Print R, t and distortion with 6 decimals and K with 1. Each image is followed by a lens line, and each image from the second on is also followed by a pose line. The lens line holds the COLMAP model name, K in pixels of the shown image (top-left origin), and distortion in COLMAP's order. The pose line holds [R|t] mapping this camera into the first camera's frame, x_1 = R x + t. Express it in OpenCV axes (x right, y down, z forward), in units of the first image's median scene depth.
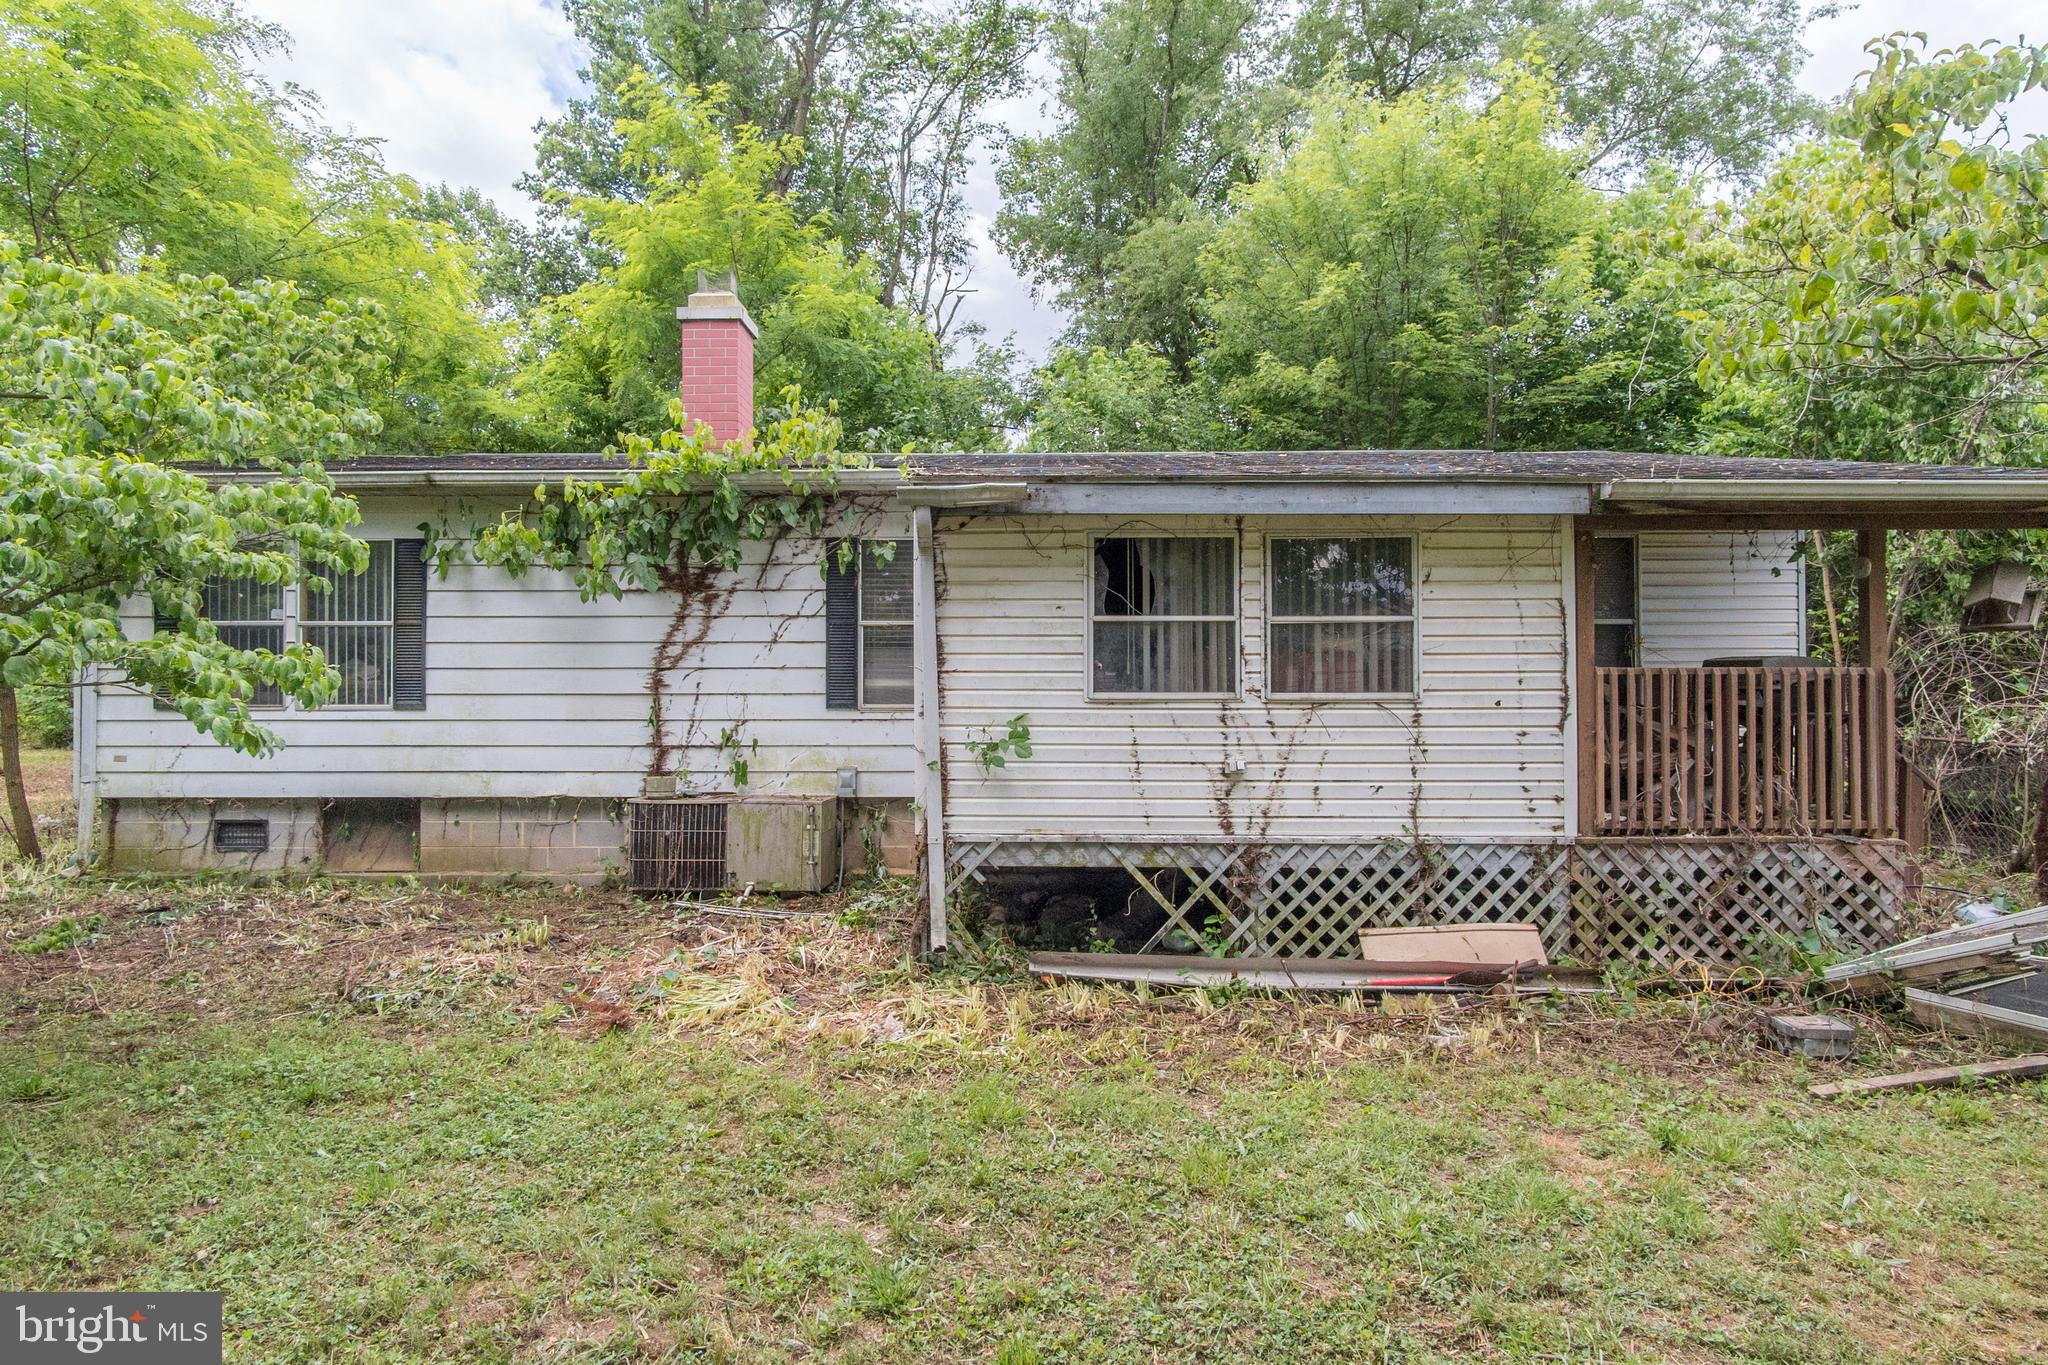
lens RADIAL K [[1102.6, 0, 1029.1], [0, 1102.6, 673.1], [0, 0, 1]] dist [0.003808, 0.001994]
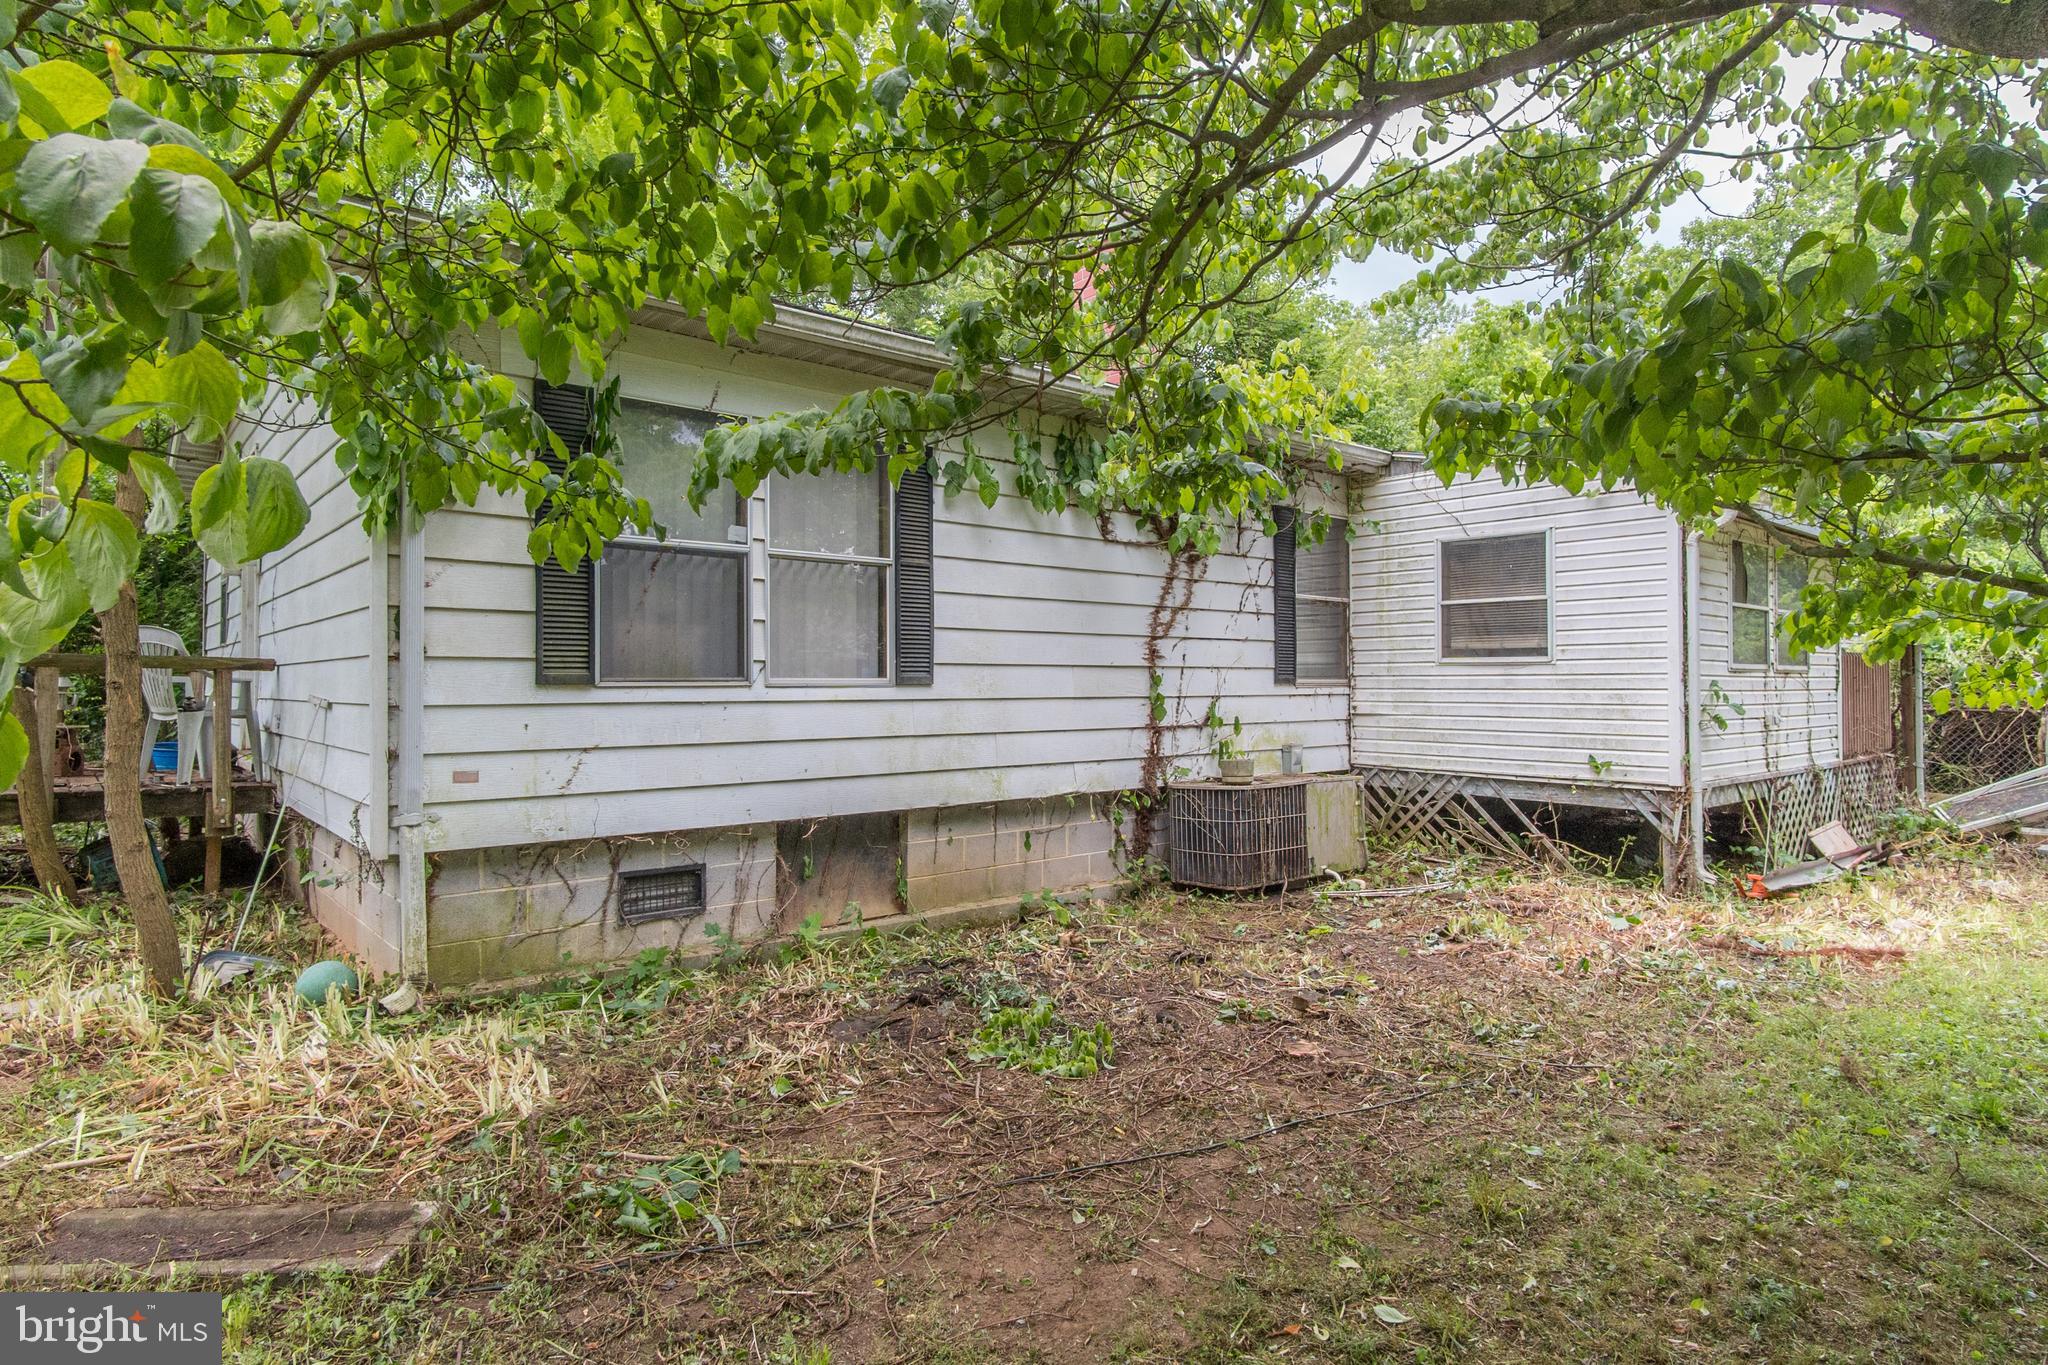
lens RADIAL K [[1102.6, 0, 1031.1], [0, 1102.6, 670.5], [0, 0, 1]] dist [0.003808, 0.001994]
pose [[0.751863, 0.008311, 0.659267, -0.972225], [-0.005799, 0.999965, -0.005993, 0.027543], [-0.659294, 0.000683, 0.751885, 0.419204]]
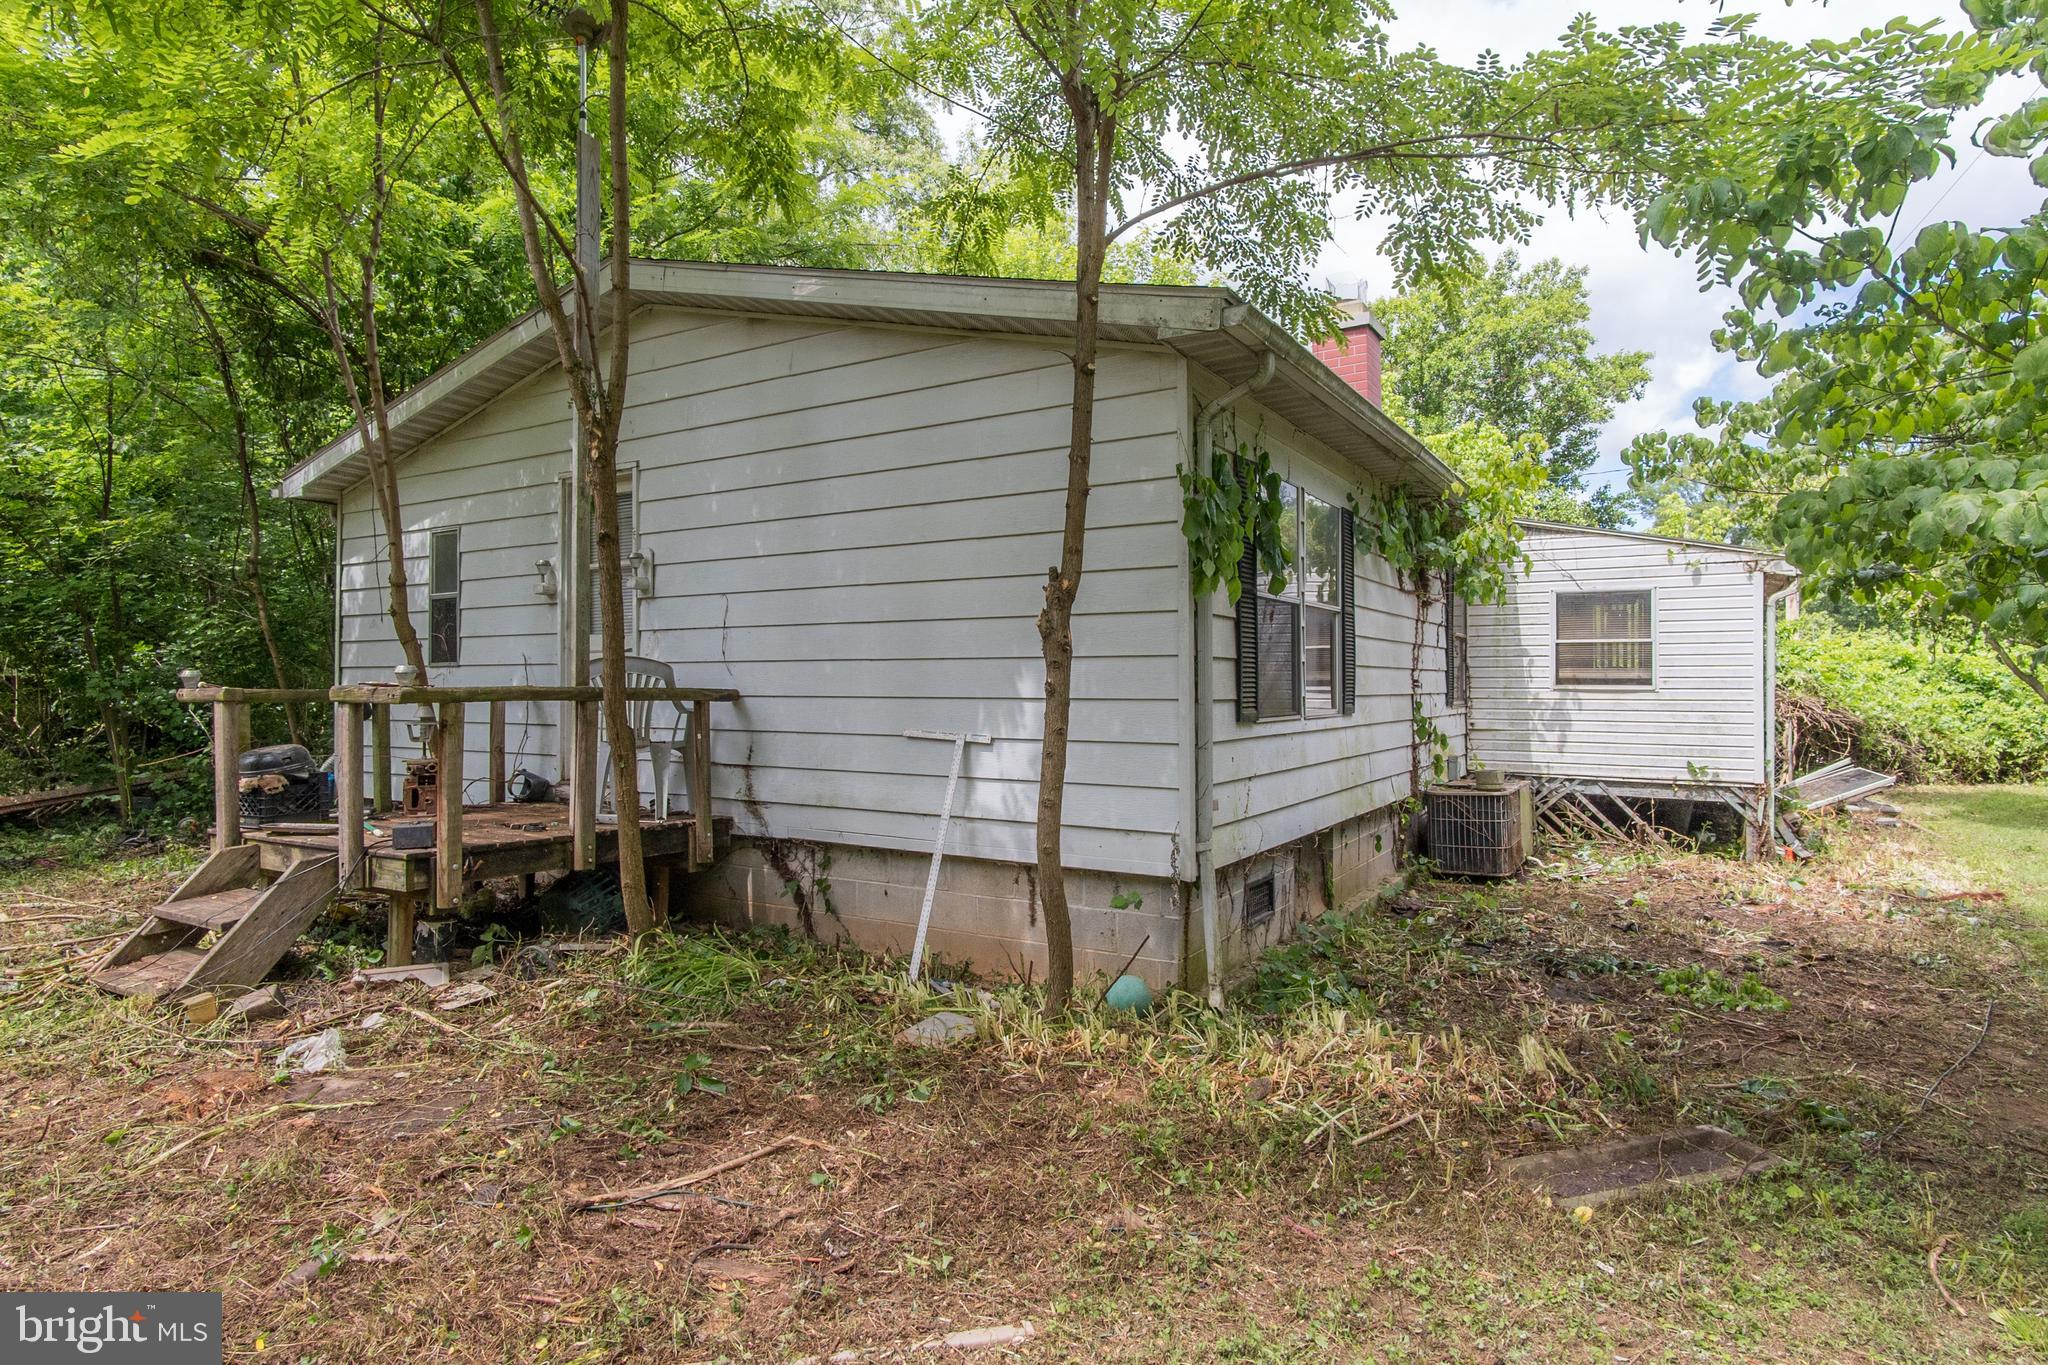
lens RADIAL K [[1102.6, 0, 1030.9], [0, 1102.6, 687.3], [0, 0, 1]] dist [0.003808, 0.001994]
pose [[0.512845, 0.000522, 0.858481, -1.400151], [-0.009704, 0.999939, 0.005189, 0.010369], [-0.858426, -0.010992, 0.512819, 0.779250]]
